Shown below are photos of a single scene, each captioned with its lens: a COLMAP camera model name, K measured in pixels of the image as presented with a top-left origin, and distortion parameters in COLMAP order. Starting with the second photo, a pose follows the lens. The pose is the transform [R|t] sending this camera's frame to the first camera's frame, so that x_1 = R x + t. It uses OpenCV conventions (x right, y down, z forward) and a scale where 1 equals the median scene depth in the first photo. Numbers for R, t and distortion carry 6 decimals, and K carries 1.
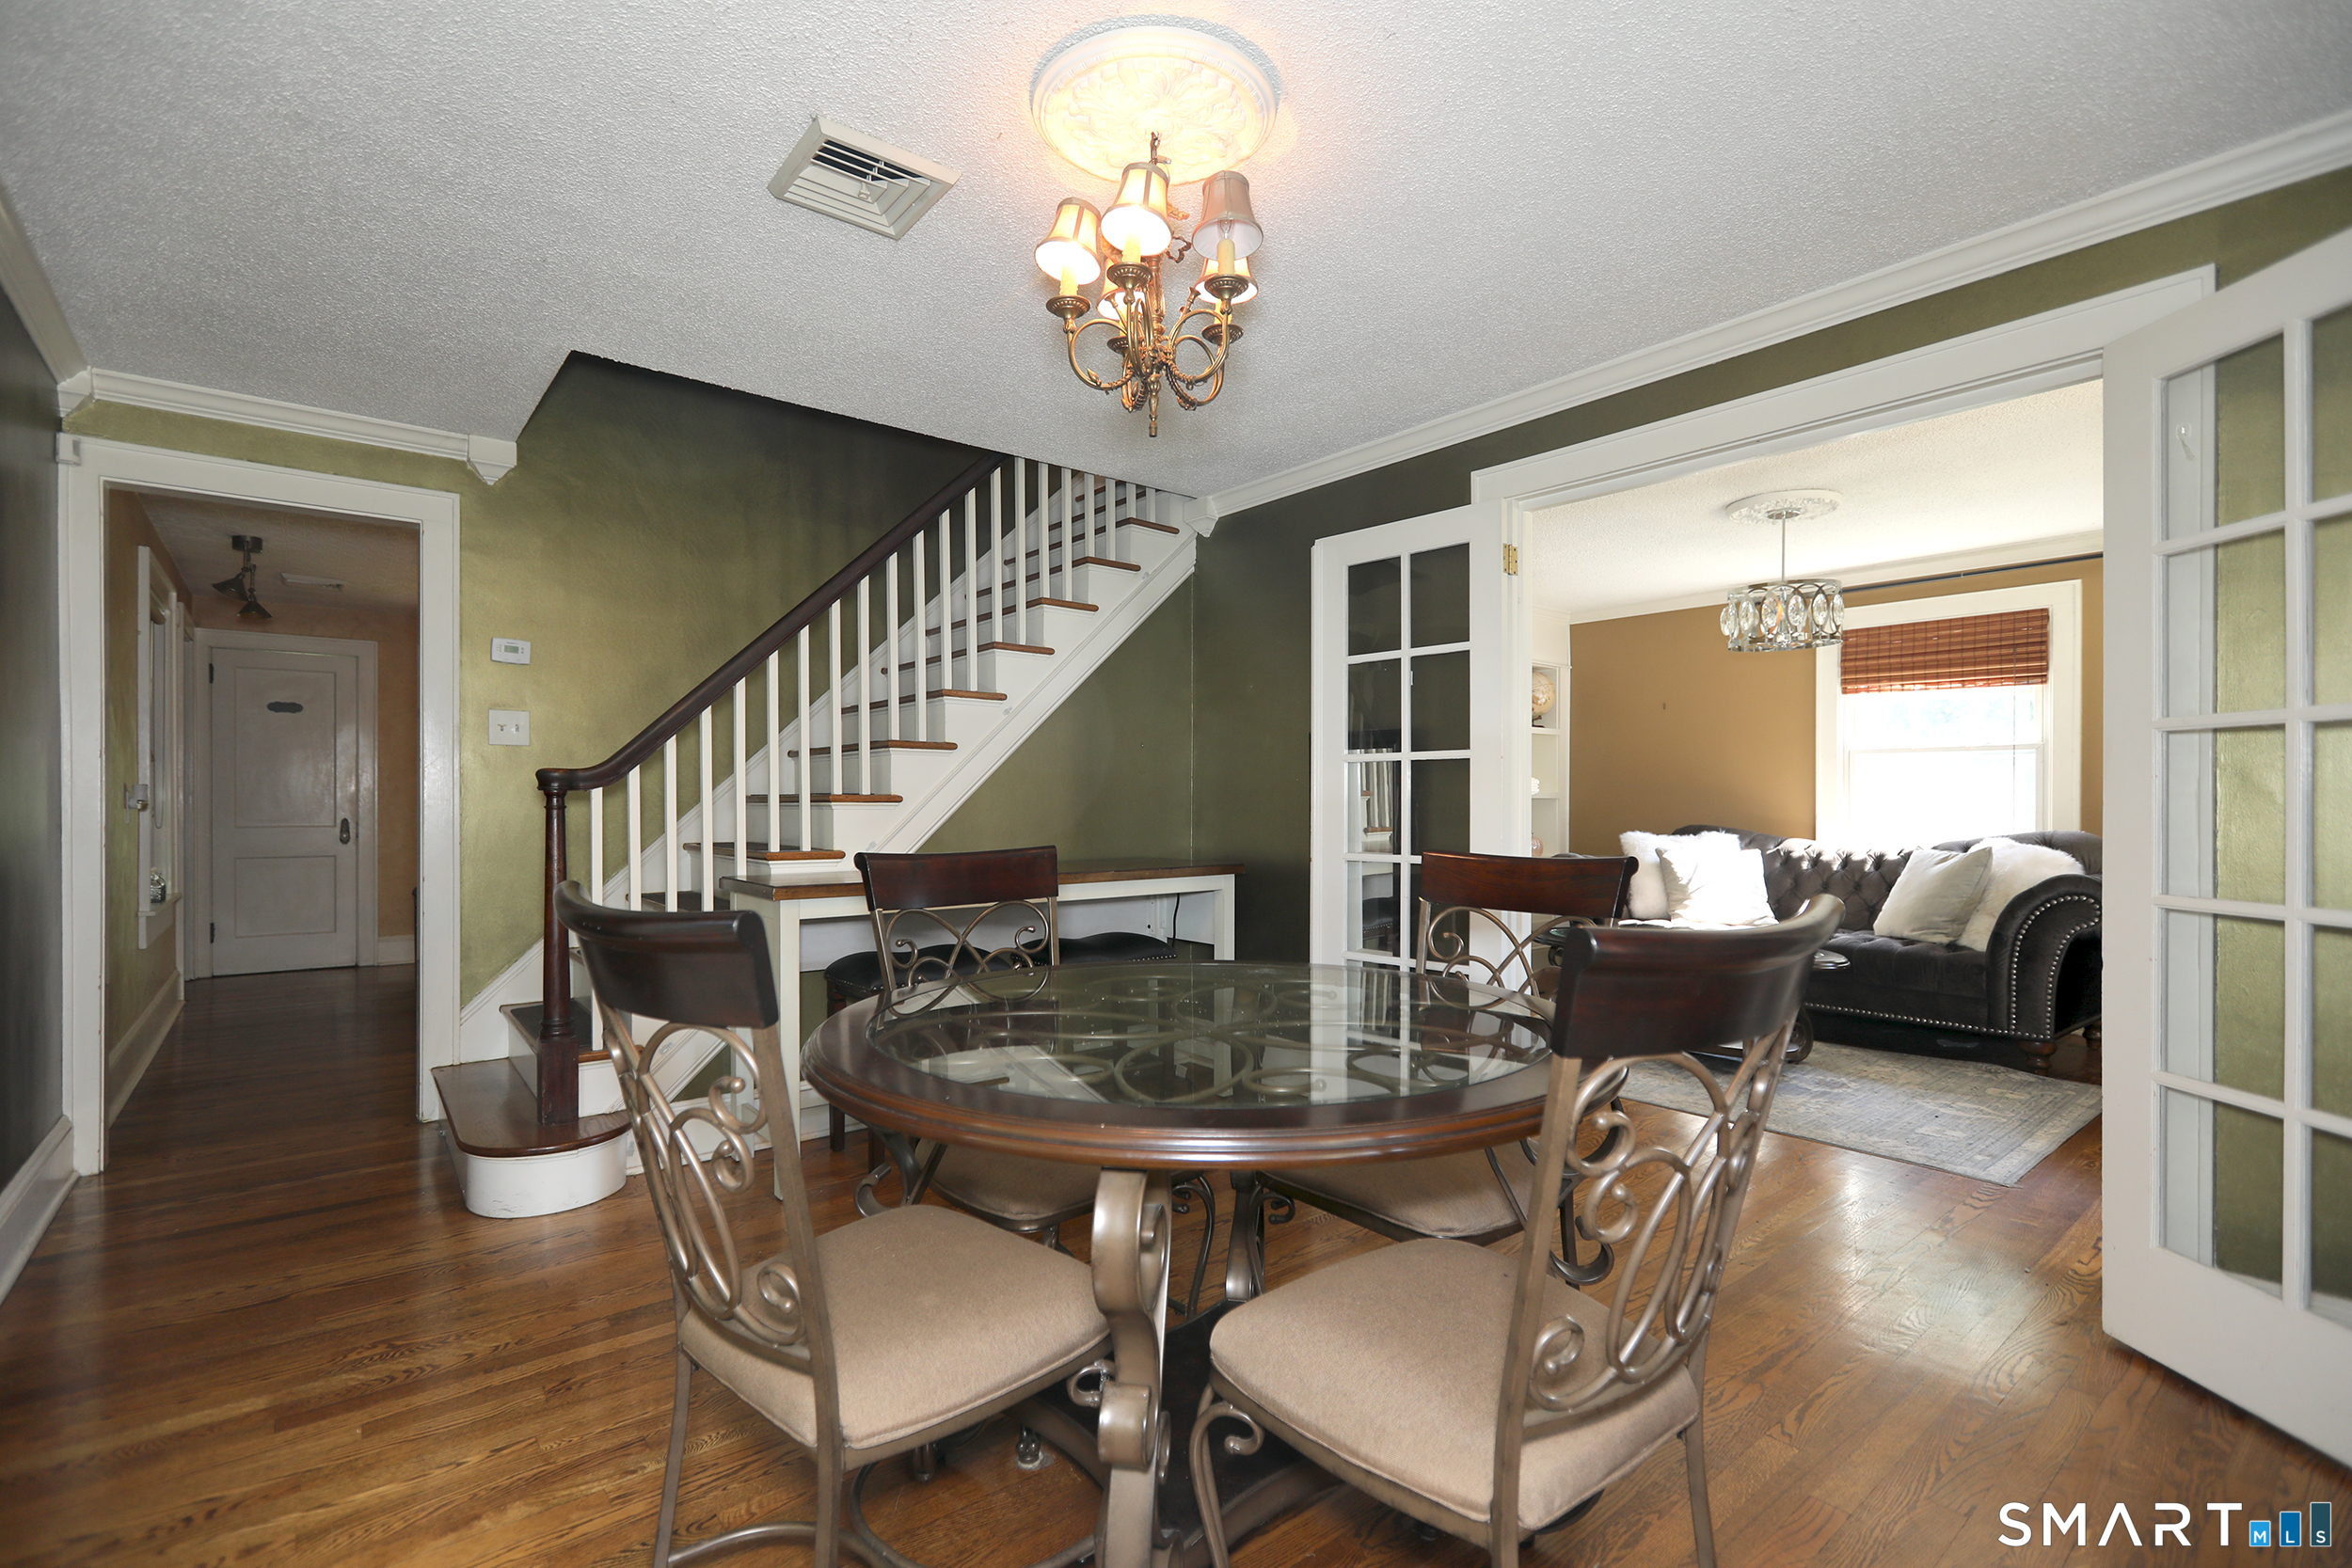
lens RADIAL K [[1060.2, 0, 1164.1], [0, 1060.2, 796.4], [0, 0, 1]] dist [0.002332, 0.000253]
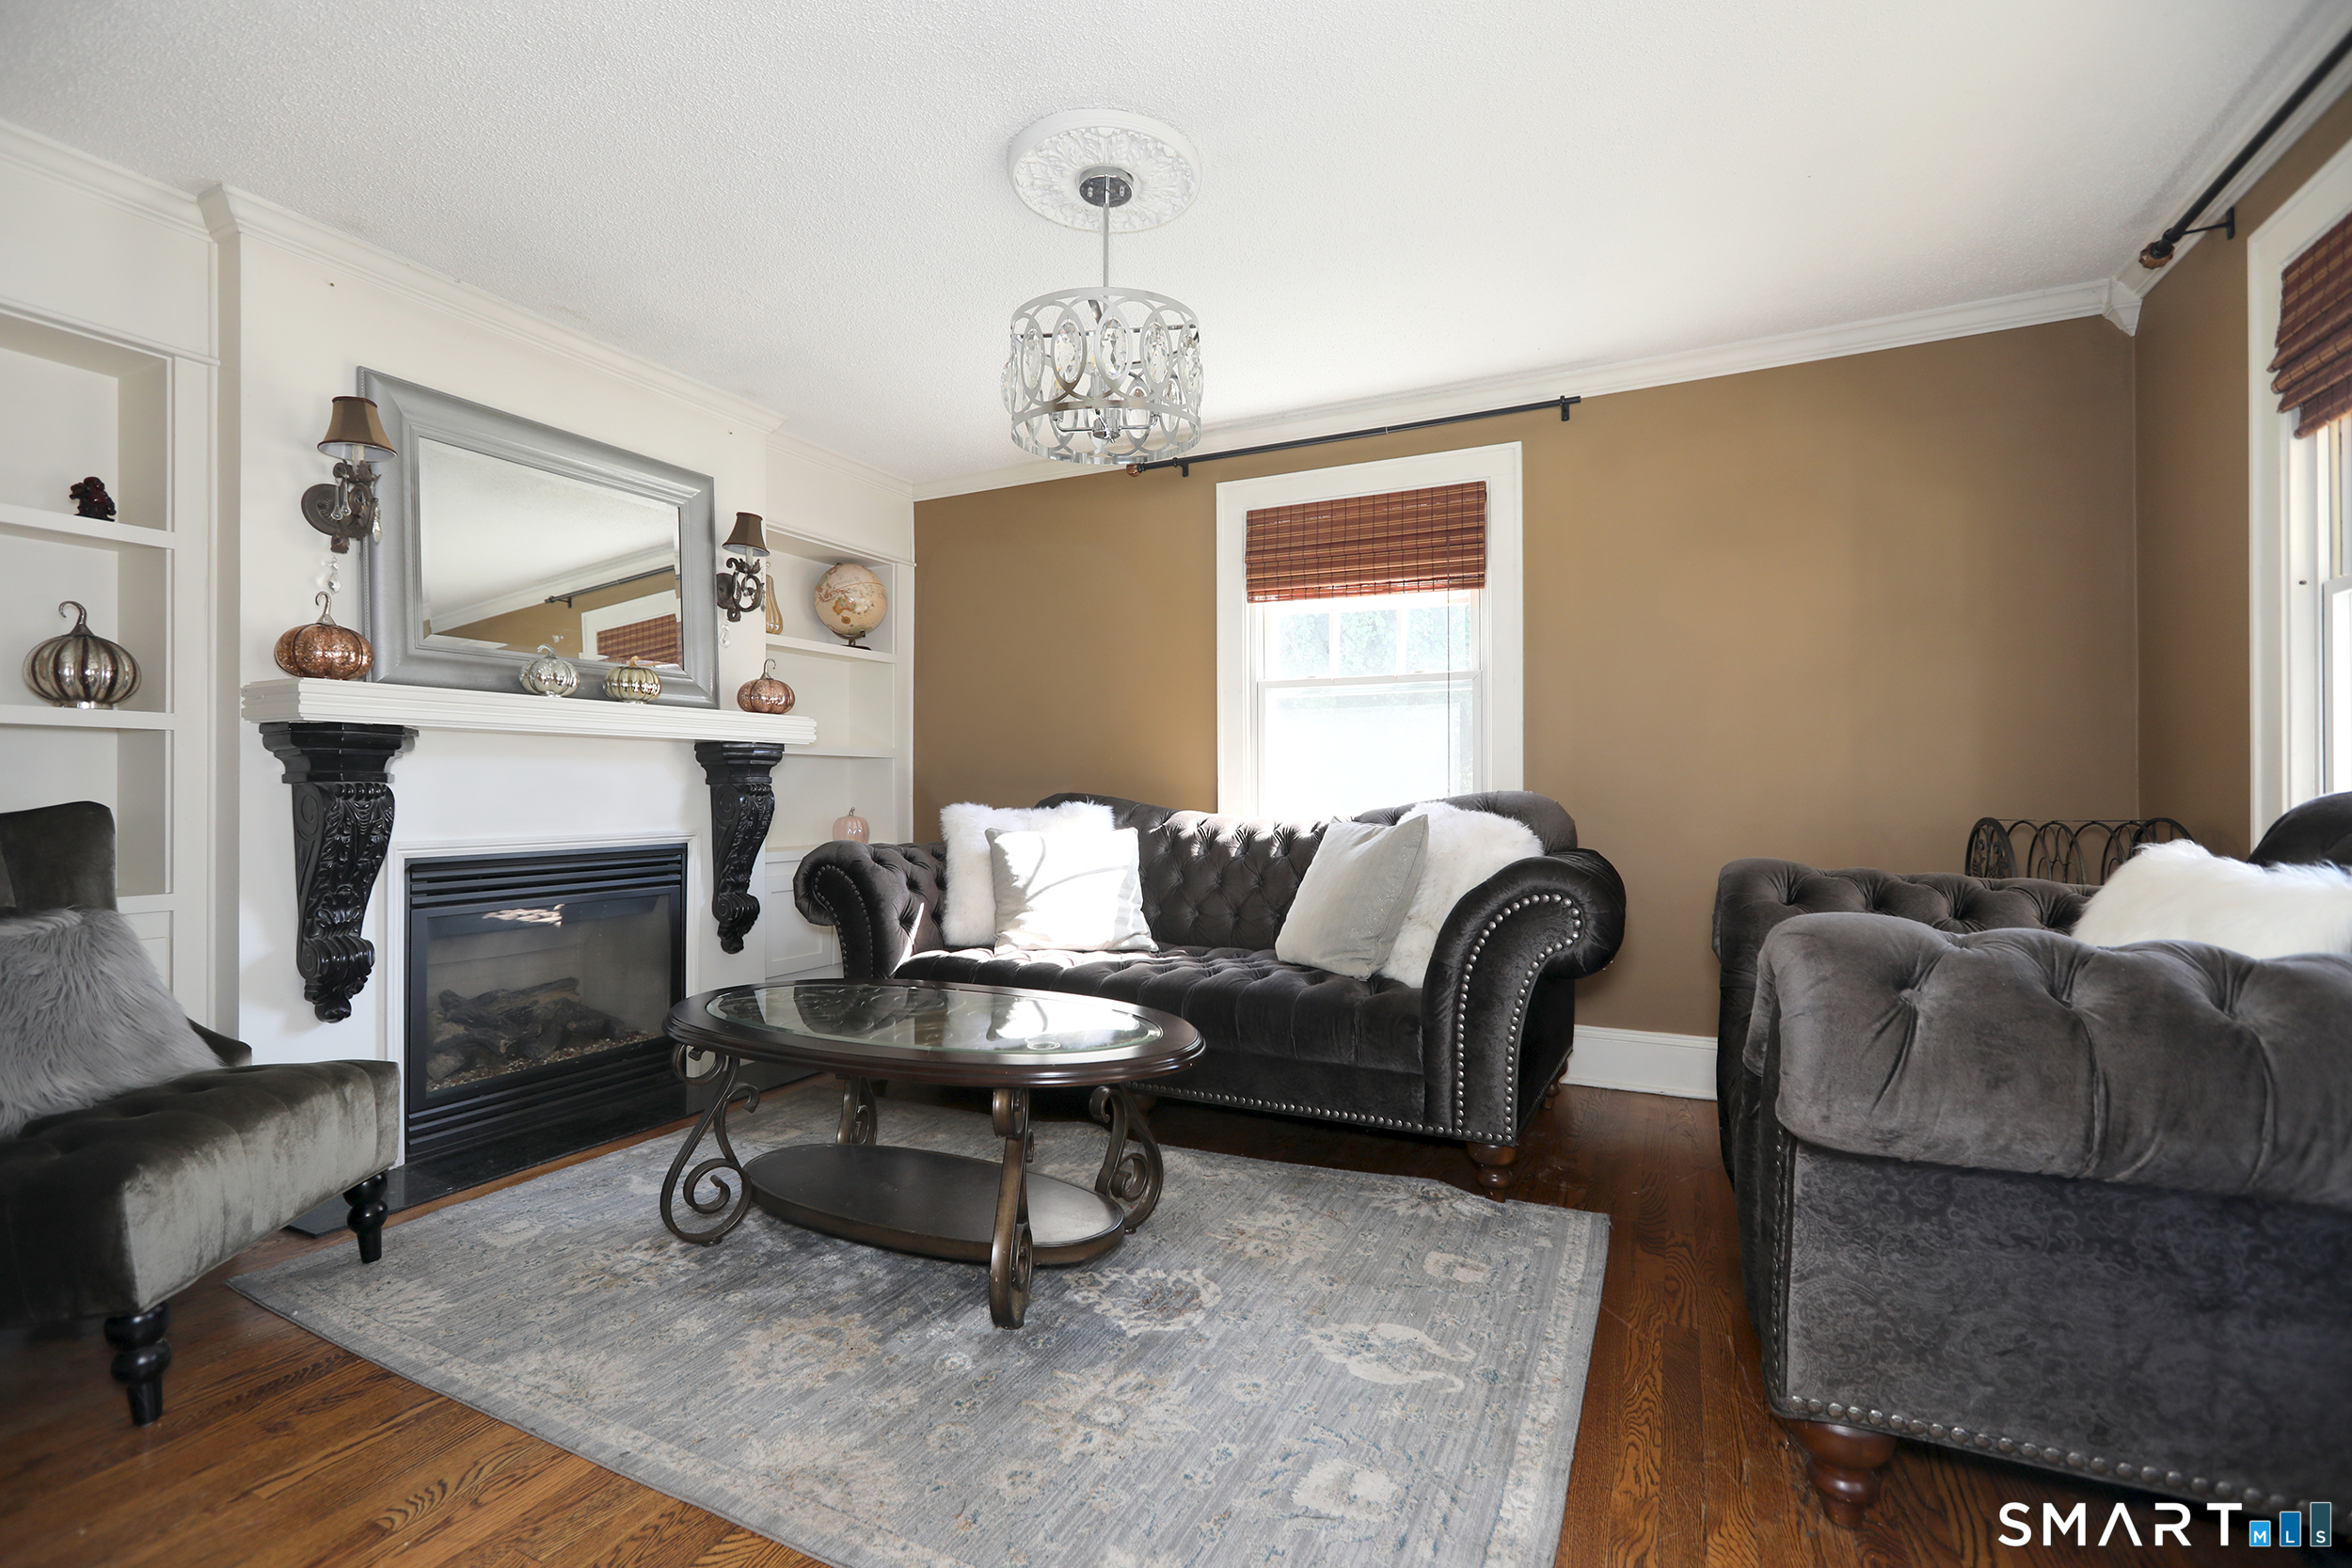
lens RADIAL K [[1060.2, 0, 1182.0], [0, 1060.2, 776.3], [0, 0, 1]] dist [0.002332, 0.000253]
pose [[0.902353, -0.006147, 0.430955, 0.333165], [0.007803, 0.999967, -0.002075, 0.021811], [-0.430928, 0.005235, 0.902371, 0.436498]]
